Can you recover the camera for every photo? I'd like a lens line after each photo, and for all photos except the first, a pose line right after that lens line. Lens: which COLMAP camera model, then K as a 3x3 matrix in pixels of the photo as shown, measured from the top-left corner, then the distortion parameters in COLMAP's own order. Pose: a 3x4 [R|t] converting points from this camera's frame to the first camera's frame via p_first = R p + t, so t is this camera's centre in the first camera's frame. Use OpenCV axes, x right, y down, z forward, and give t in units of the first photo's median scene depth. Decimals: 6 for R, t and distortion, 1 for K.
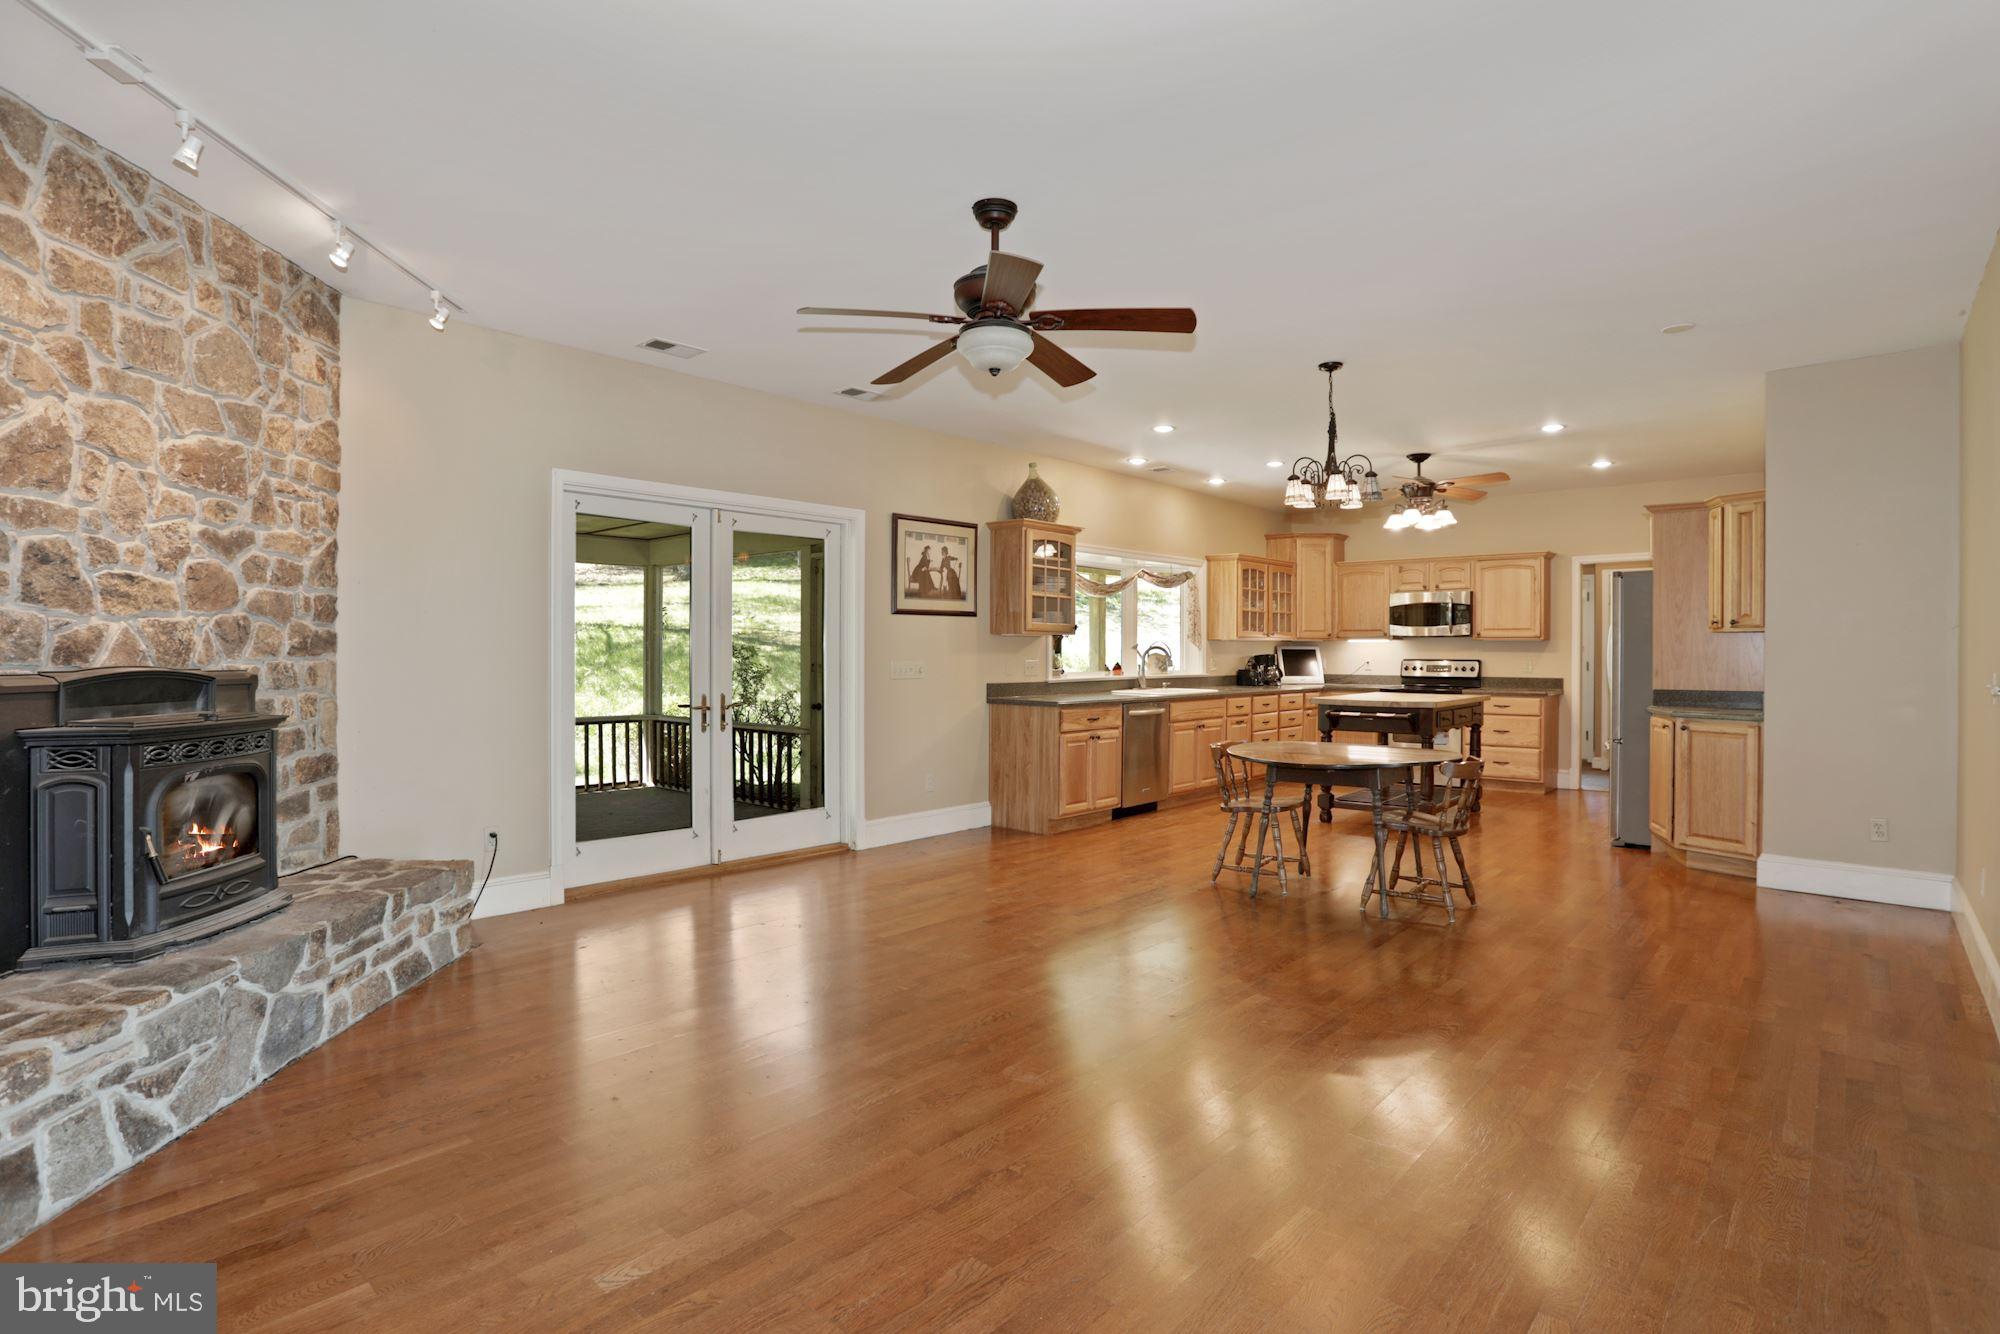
lens RADIAL K [[993.3, 0, 996.7], [0, 993.3, 658.2], [0, 0, 1]] dist [-0.027037, 0.000397]
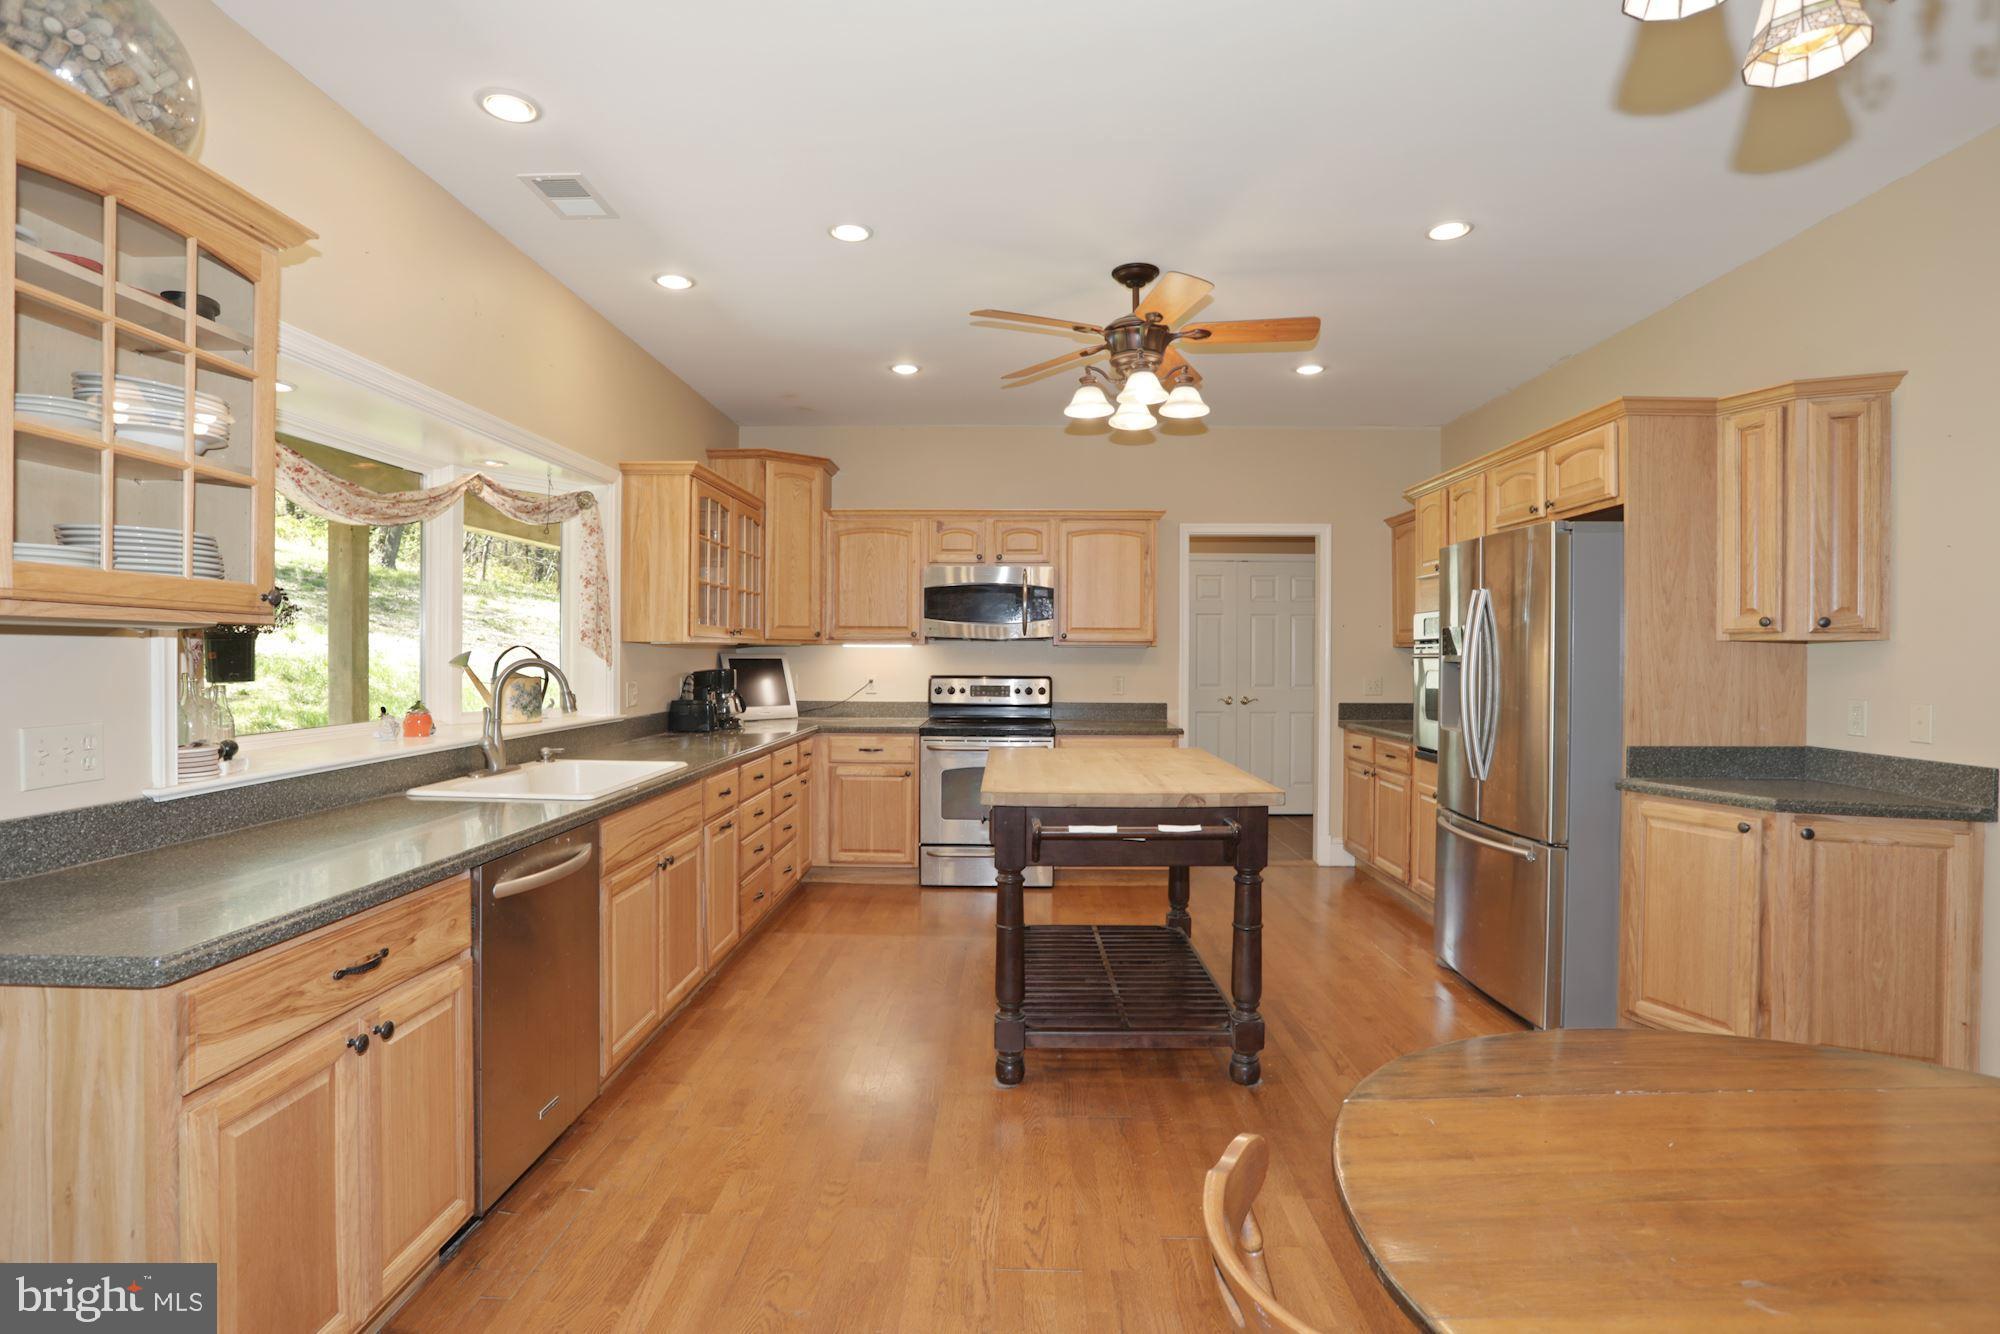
lens RADIAL K [[993.3, 0, 996.7], [0, 993.3, 658.2], [0, 0, 1]] dist [-0.027037, 0.000397]
pose [[0.759250, -0.003779, 0.650788, 0.055733], [0.002721, 0.999993, 0.002632, -0.015453], [-0.650793, -0.000228, 0.759255, 0.687321]]
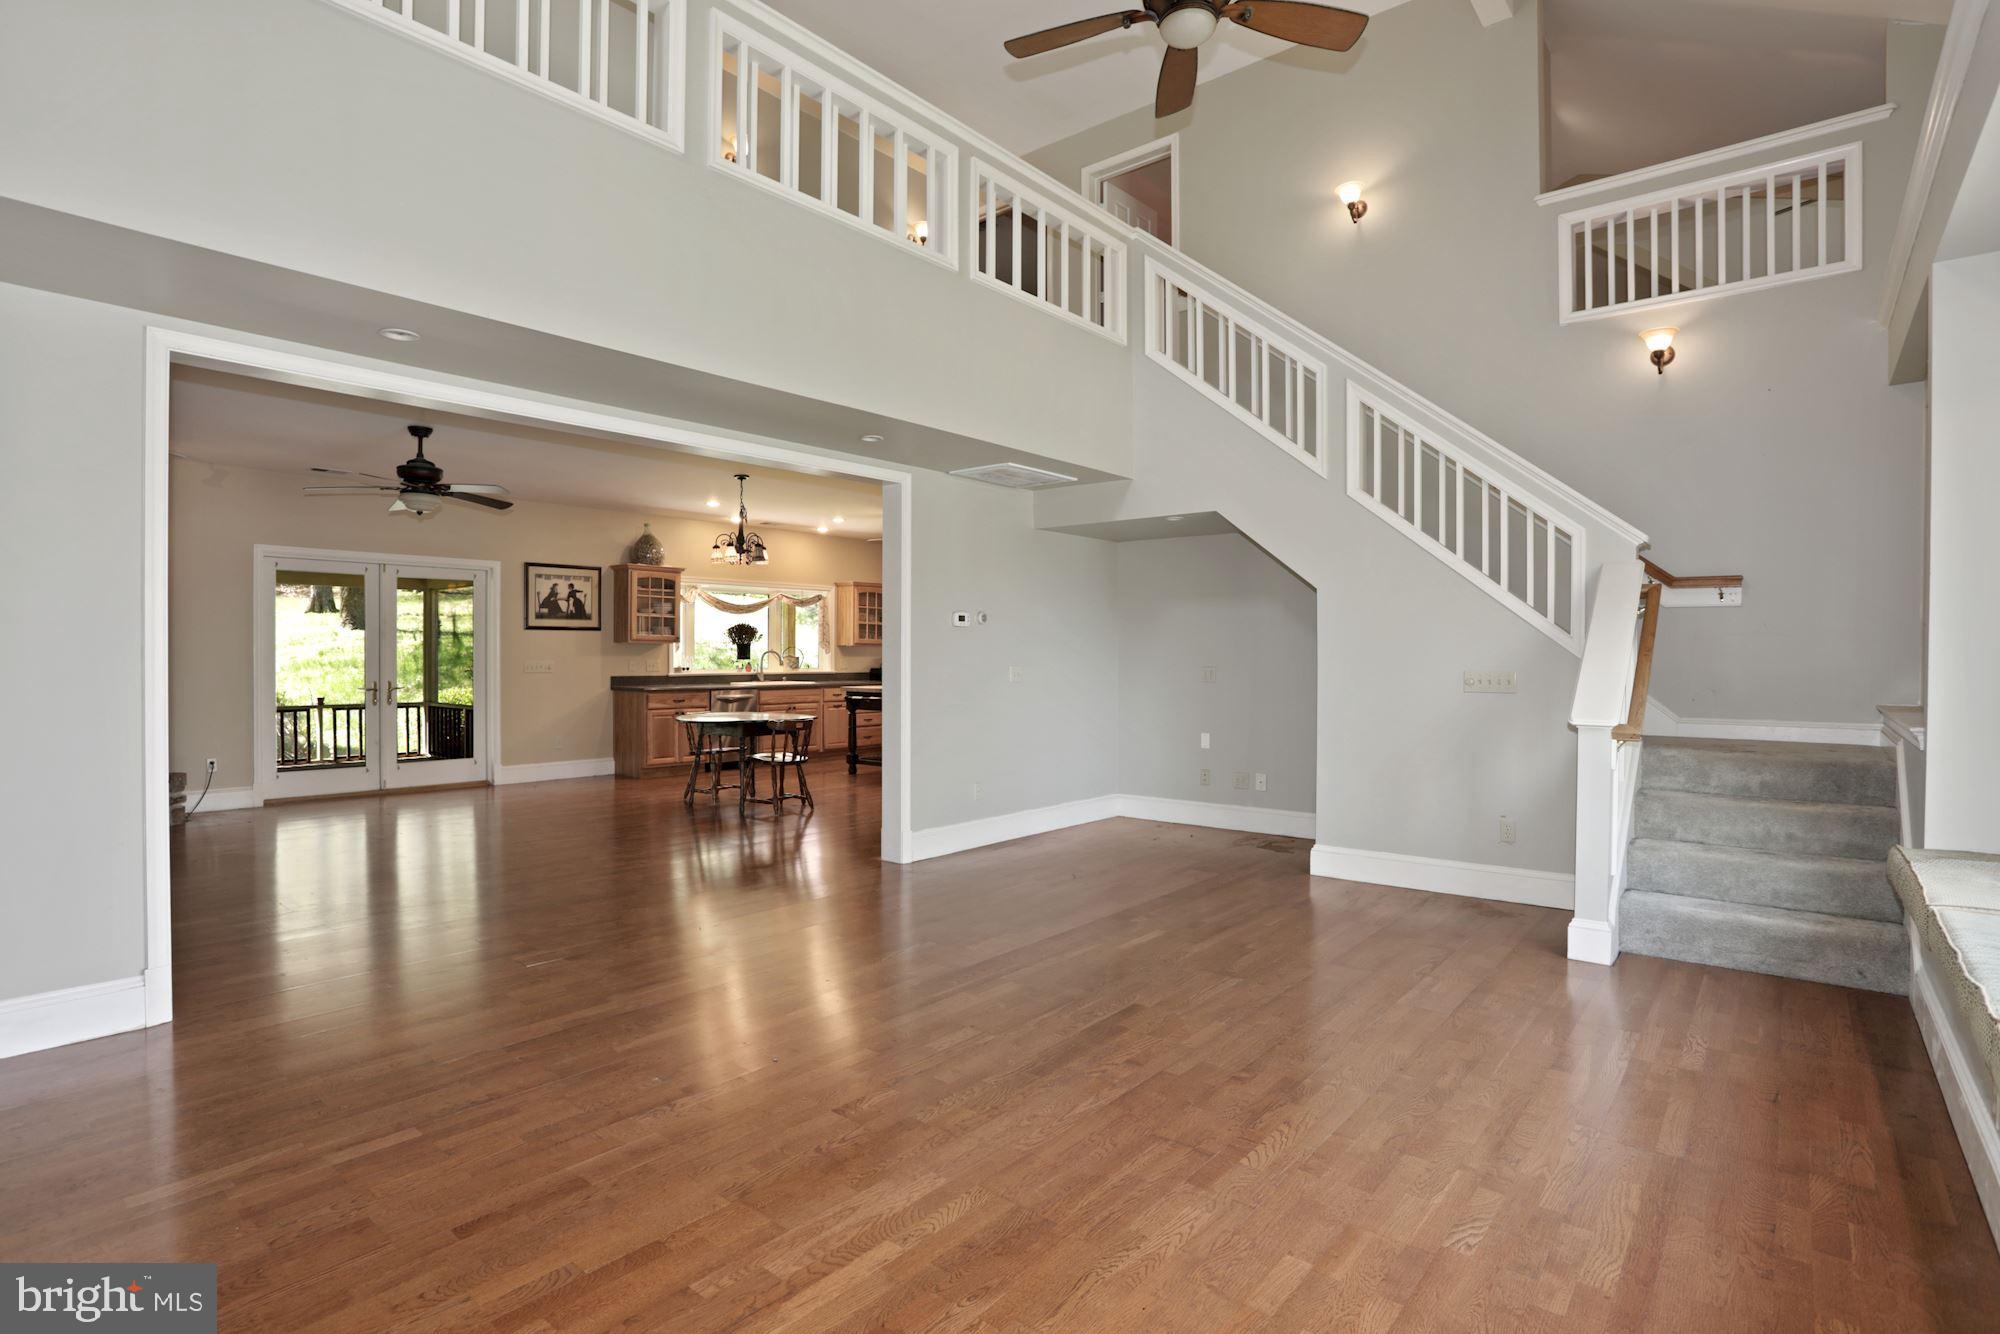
lens RADIAL K [[993.3, 0, 996.7], [0, 993.3, 658.2], [0, 0, 1]] dist [-0.027037, 0.000397]
pose [[0.999965, 0.003720, 0.007558, 0.542970], [-0.003744, 0.999988, 0.003171, -0.007578], [-0.007546, -0.003199, 0.999966, -0.453281]]
